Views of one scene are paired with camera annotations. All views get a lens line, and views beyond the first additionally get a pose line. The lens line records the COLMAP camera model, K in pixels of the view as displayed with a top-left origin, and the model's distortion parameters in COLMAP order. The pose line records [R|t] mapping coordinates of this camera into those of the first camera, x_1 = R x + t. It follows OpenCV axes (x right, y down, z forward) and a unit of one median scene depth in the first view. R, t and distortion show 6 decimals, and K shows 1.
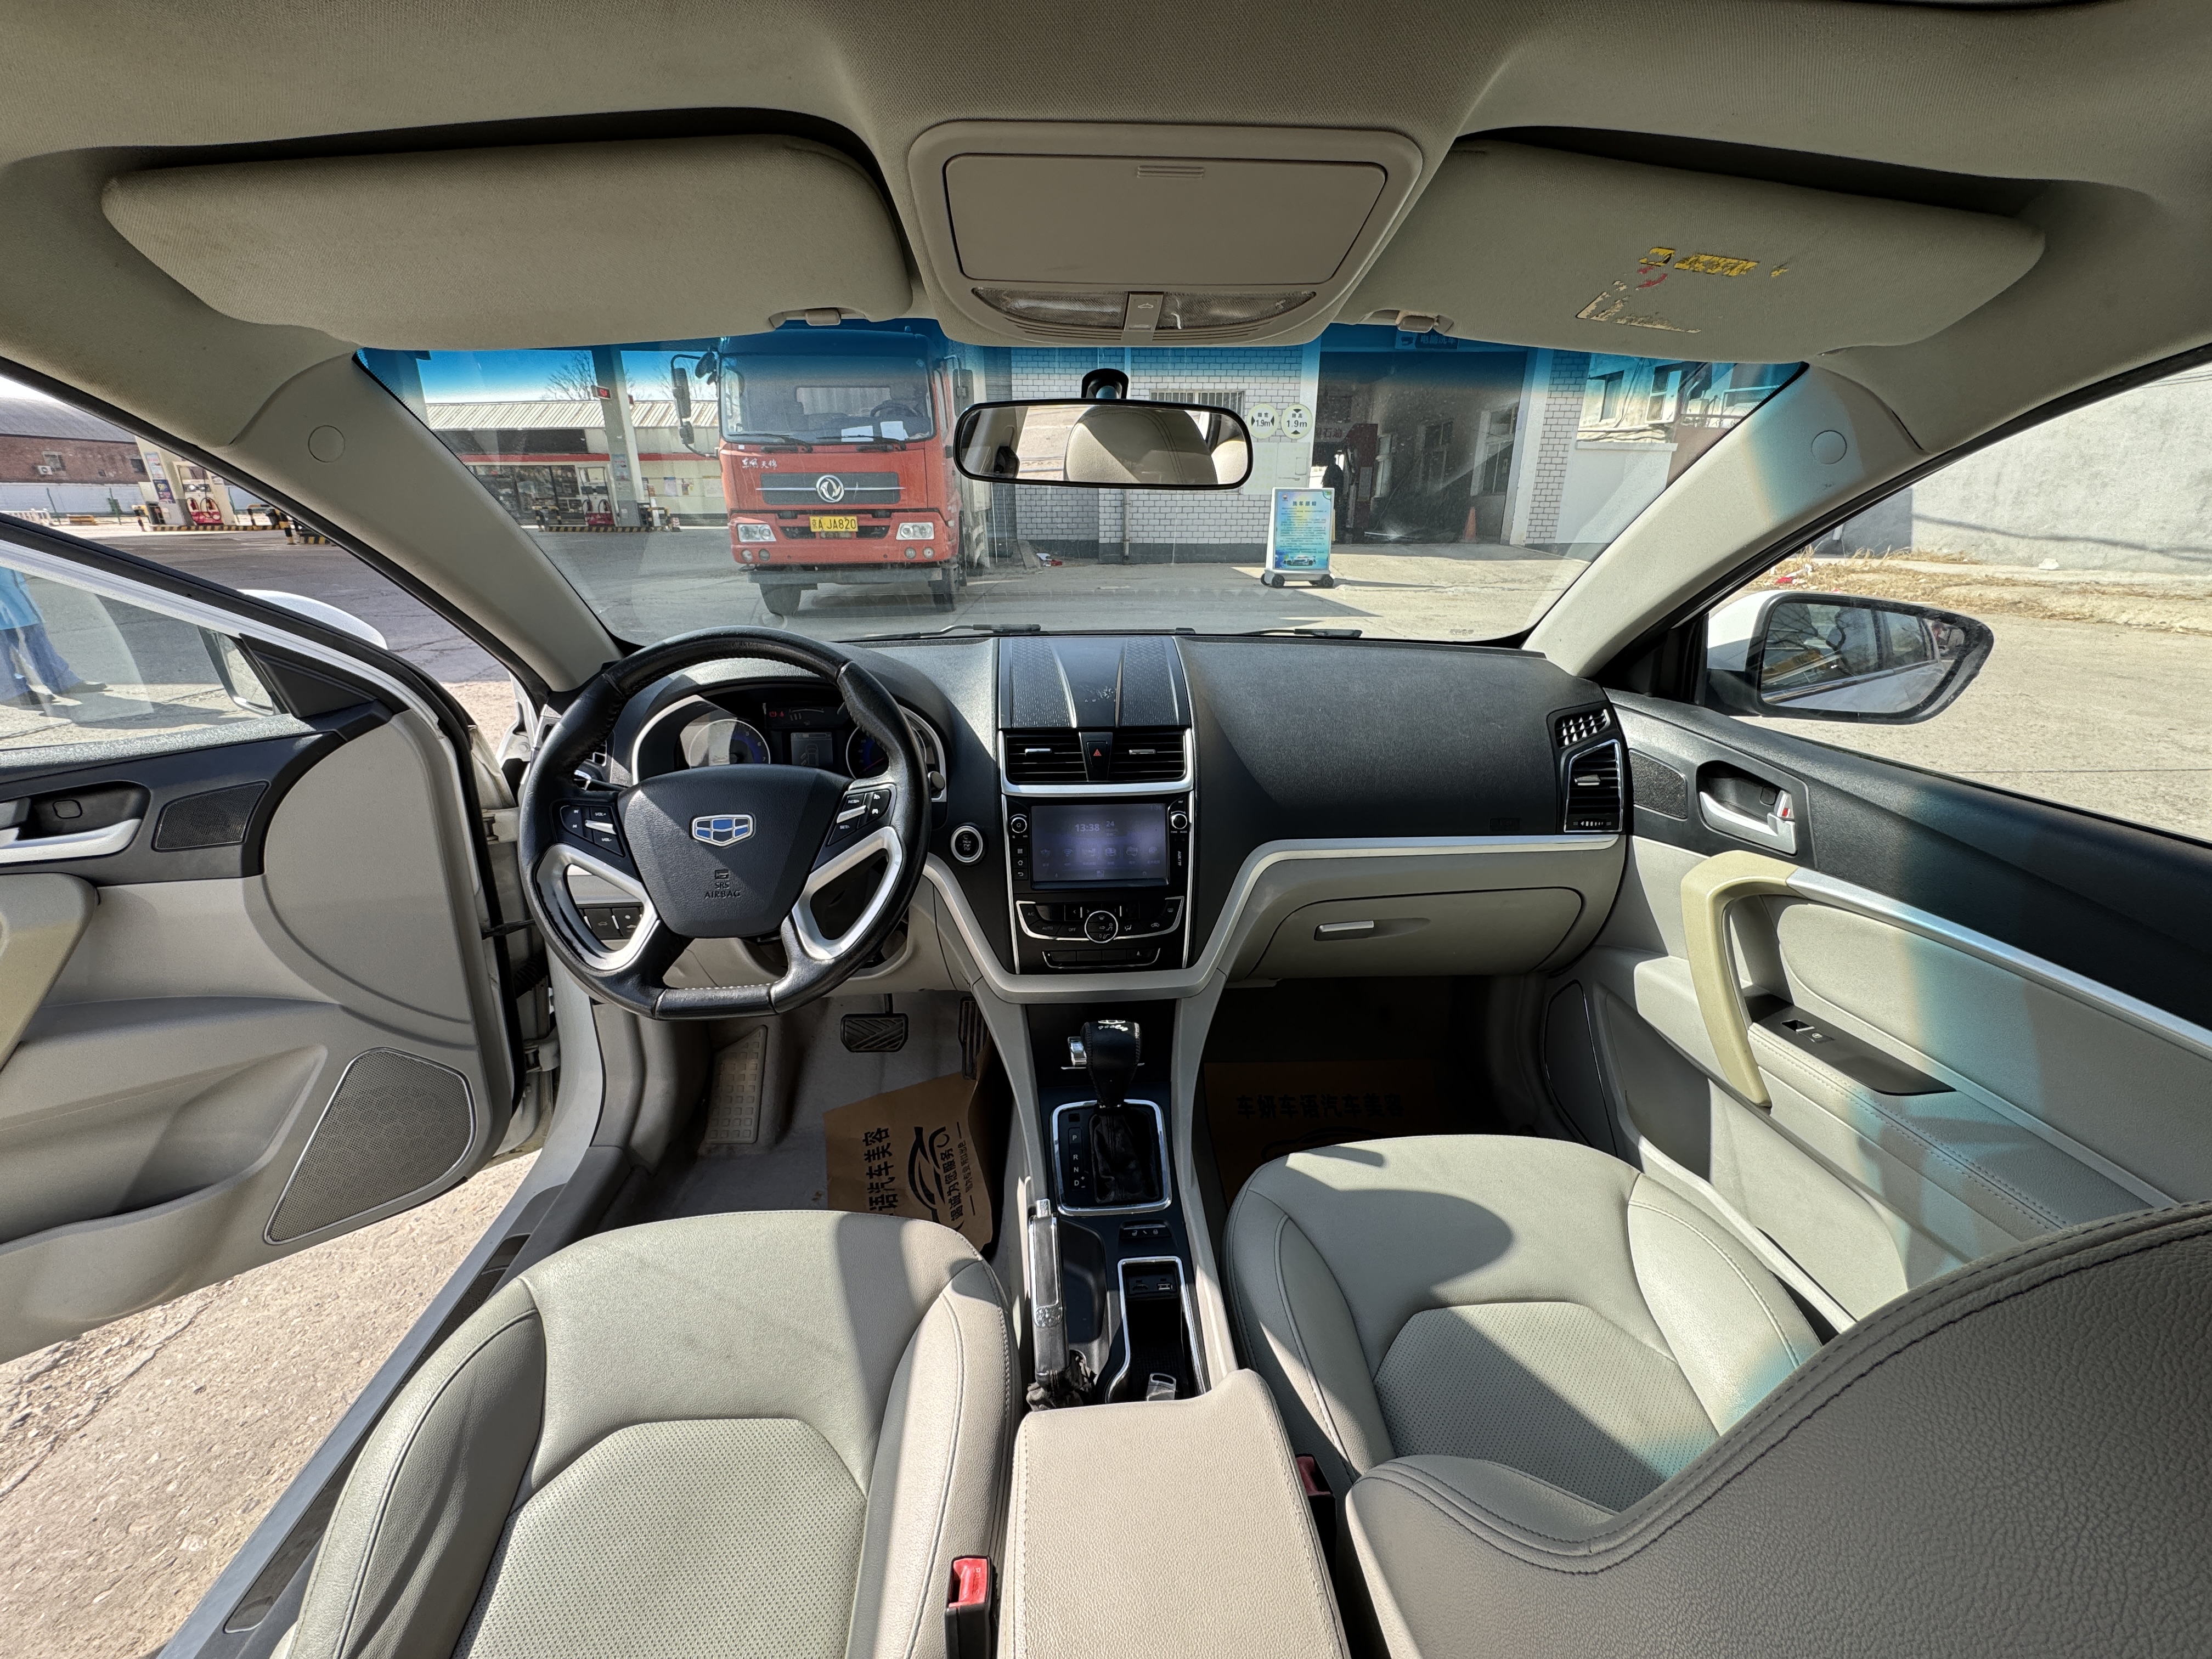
lens RADIAL K [[871.0, 0, 1106.0], [0, 871.0, 829.5], [0, 0, 1]] dist [0.000241, -0.000411]
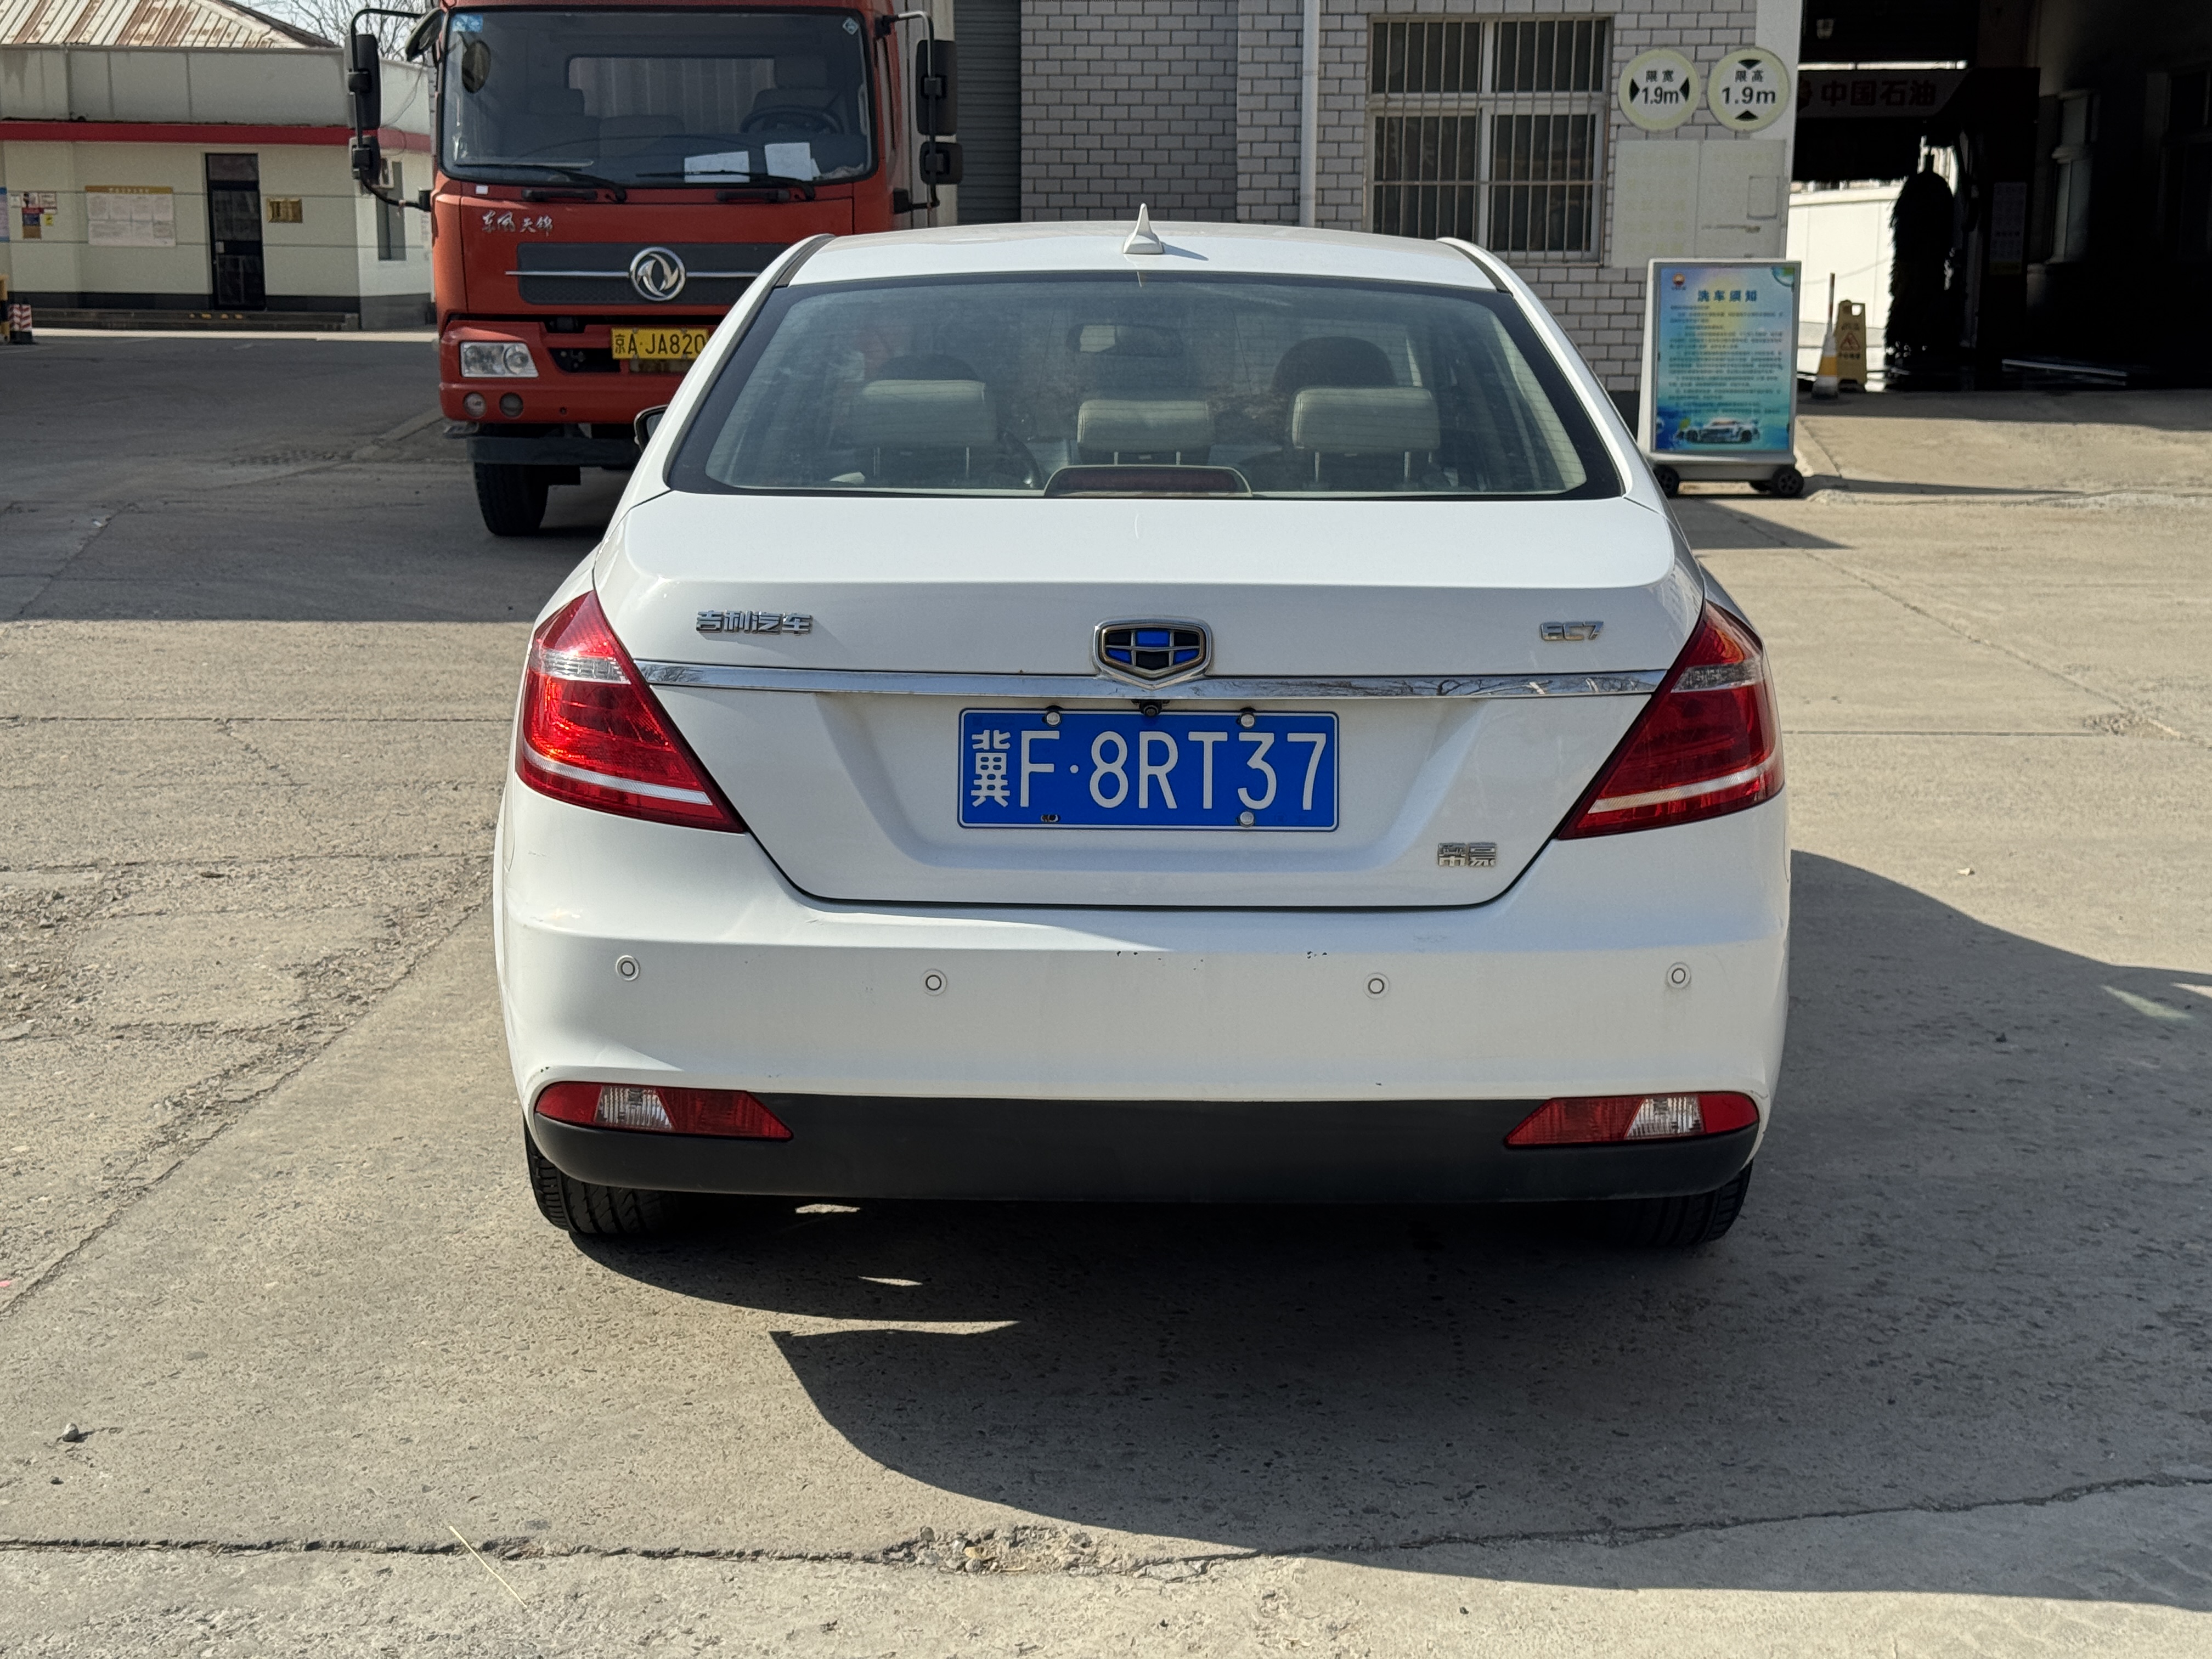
lens RADIAL K [[3077.4, 0, 1086.2], [0, 3077.4, 841.4], [0, 0, 1]] dist [0.197786, -0.448169]
pose [[0.997793, 0.016526, -0.064307, 0.036869], [-0.027359, 0.984817, -0.171426, 0.200812], [0.060498, 0.172807, 0.983096, -0.604319]]
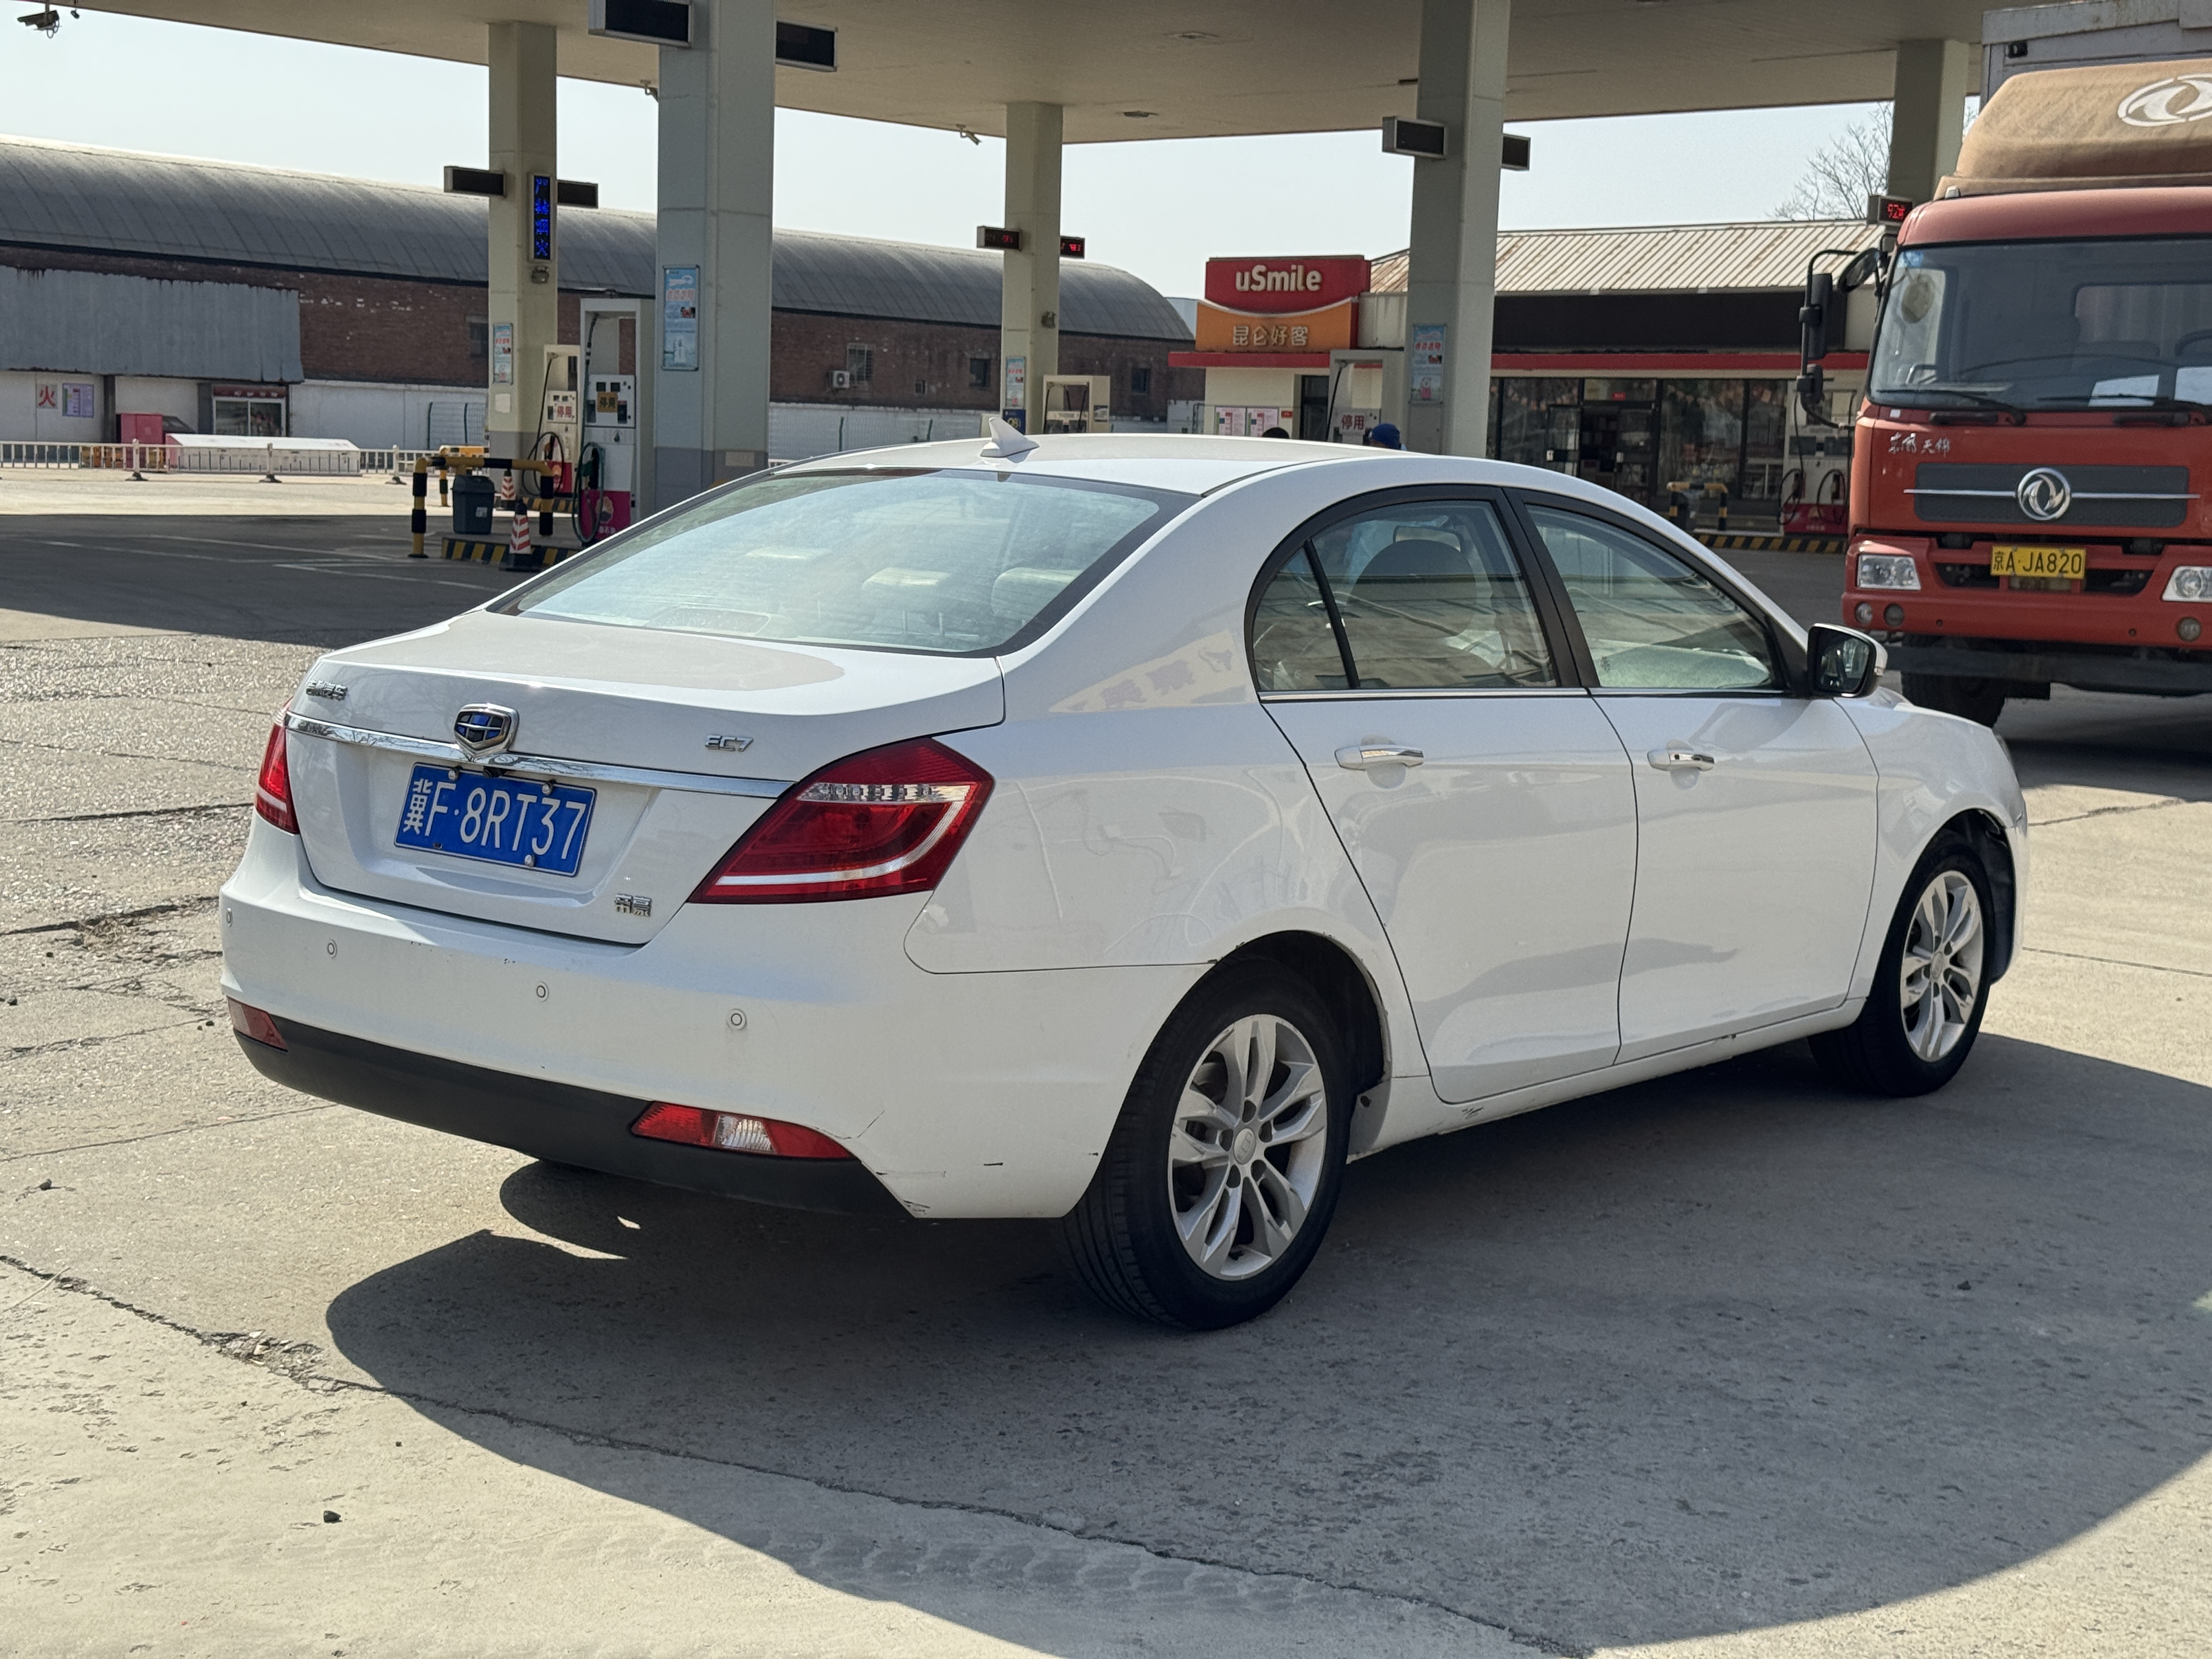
lens RADIAL K [[3085.2, 0, 1108.2], [0, 3085.2, 824.0], [0, 0, 1]] dist [0.202011, -0.447948]
pose [[0.731650, 0.106508, -0.673308, 0.485907], [-0.268875, 0.952730, -0.141464, 0.170963], [0.626414, 0.284538, 0.725702, -0.538827]]
